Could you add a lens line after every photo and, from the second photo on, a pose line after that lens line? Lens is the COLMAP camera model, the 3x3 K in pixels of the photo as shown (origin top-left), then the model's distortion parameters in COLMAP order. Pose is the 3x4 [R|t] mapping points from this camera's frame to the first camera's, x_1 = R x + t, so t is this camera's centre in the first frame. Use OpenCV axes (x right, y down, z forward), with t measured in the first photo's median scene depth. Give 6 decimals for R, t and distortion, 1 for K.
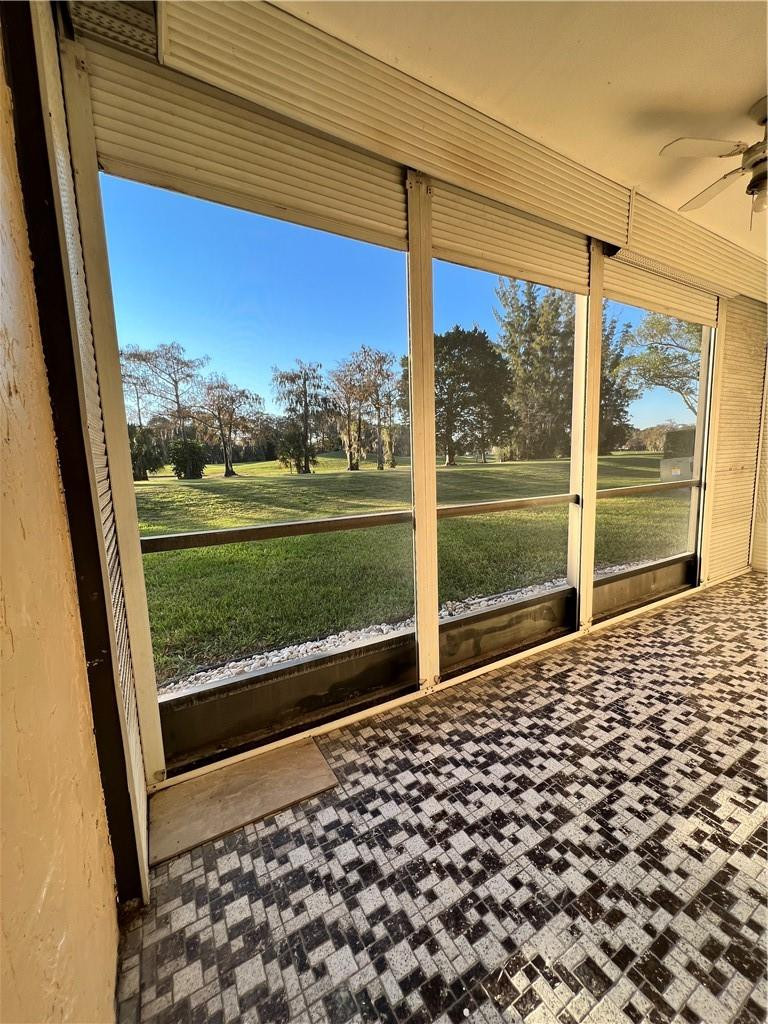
lens RADIAL K [[409.1, 0, 384.9], [0, 409.1, 511.4], [0, 0, 1]] dist [0.000338, 0.000272]
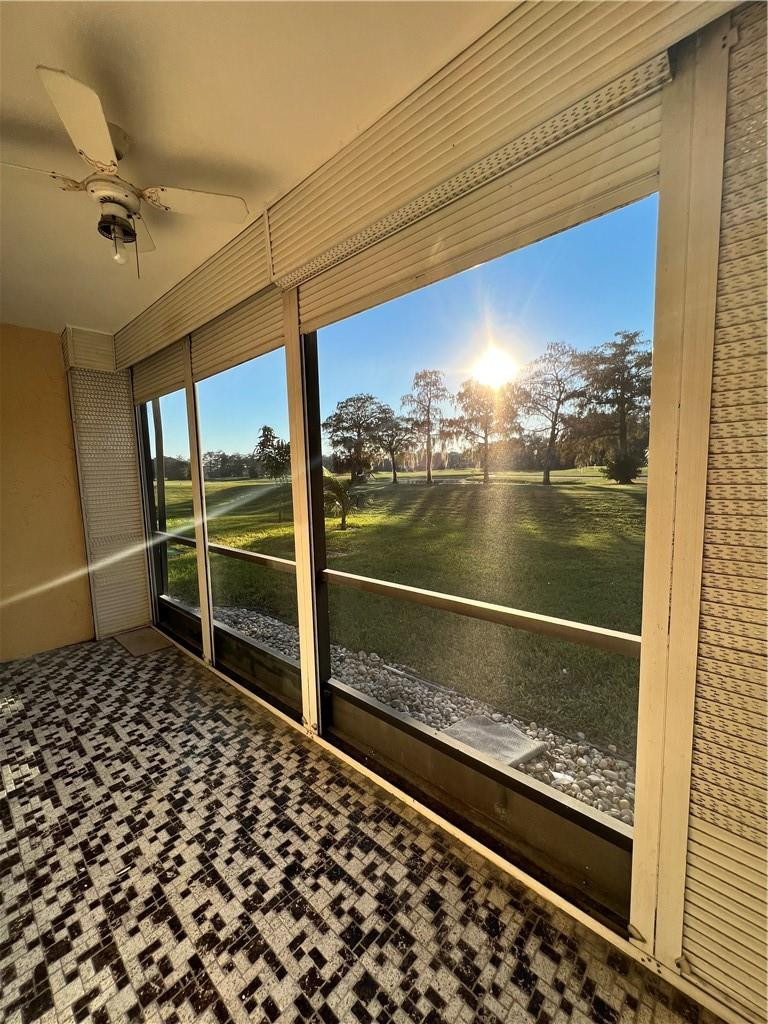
lens RADIAL K [[409.1, 0, 384.9], [0, 409.1, 511.4], [0, 0, 1]] dist [0.000338, 0.000272]
pose [[0.306047, 0.113789, -0.945192, 1.858382], [-0.107166, 0.990639, 0.084561, -0.353797], [0.945965, 0.075413, 0.315377, 1.239533]]
